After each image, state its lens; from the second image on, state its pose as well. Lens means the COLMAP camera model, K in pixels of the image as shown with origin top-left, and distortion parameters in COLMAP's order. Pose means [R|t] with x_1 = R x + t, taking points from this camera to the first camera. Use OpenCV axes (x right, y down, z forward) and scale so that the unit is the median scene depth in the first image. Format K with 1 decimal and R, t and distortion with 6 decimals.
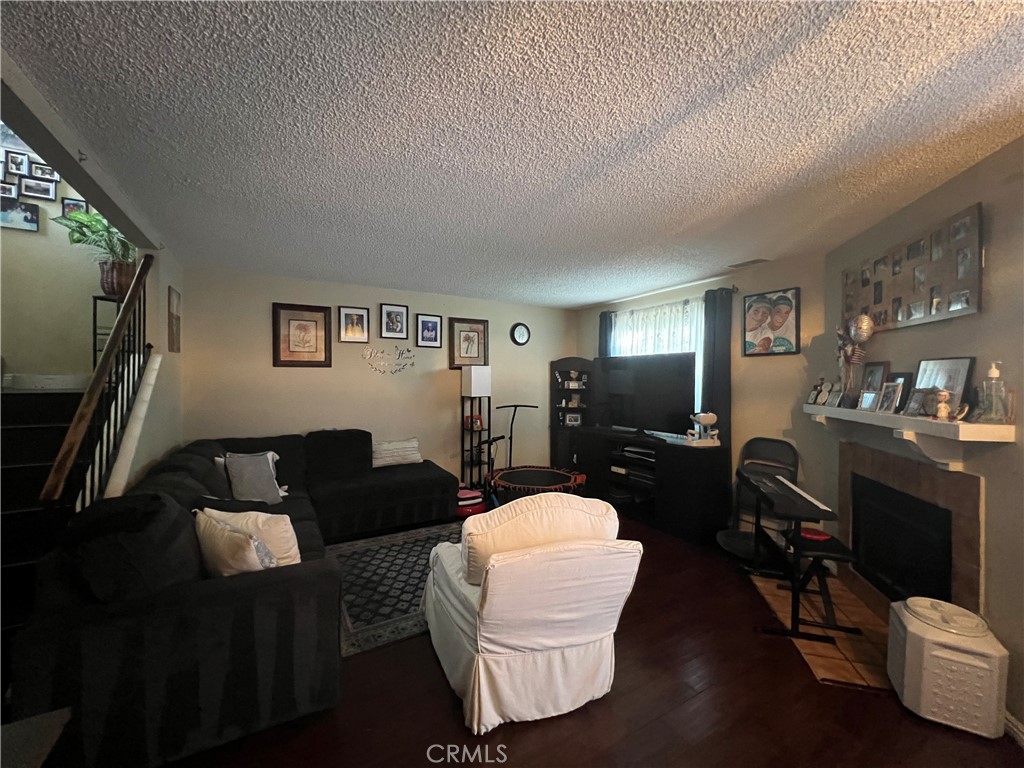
lens RADIAL K [[412.4, 0, 511.5], [0, 412.4, 382.3], [0, 0, 1]] dist [-0.002075, 0.000931]
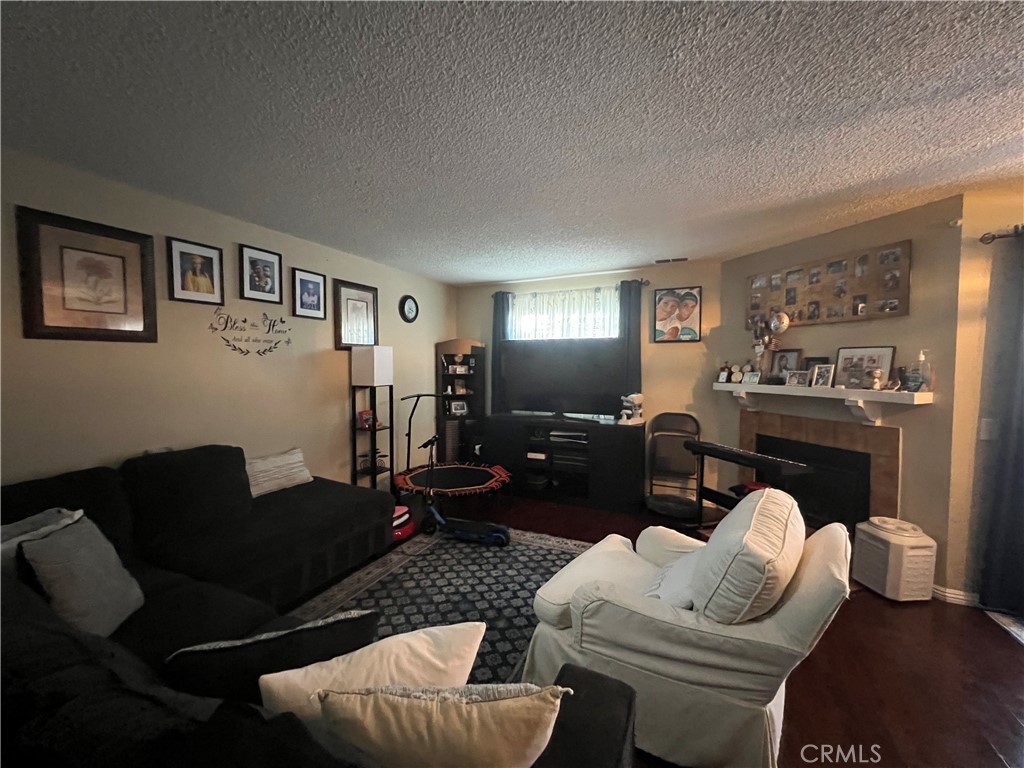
lens RADIAL K [[412.4, 0, 510.4], [0, 412.4, 381.6], [0, 0, 1]] dist [-0.002075, 0.000931]
pose [[0.823451, -0.026609, 0.566763, -0.337582], [0.006409, 0.999272, 0.037603, -0.000370], [-0.567351, -0.027331, 0.823022, 0.233564]]
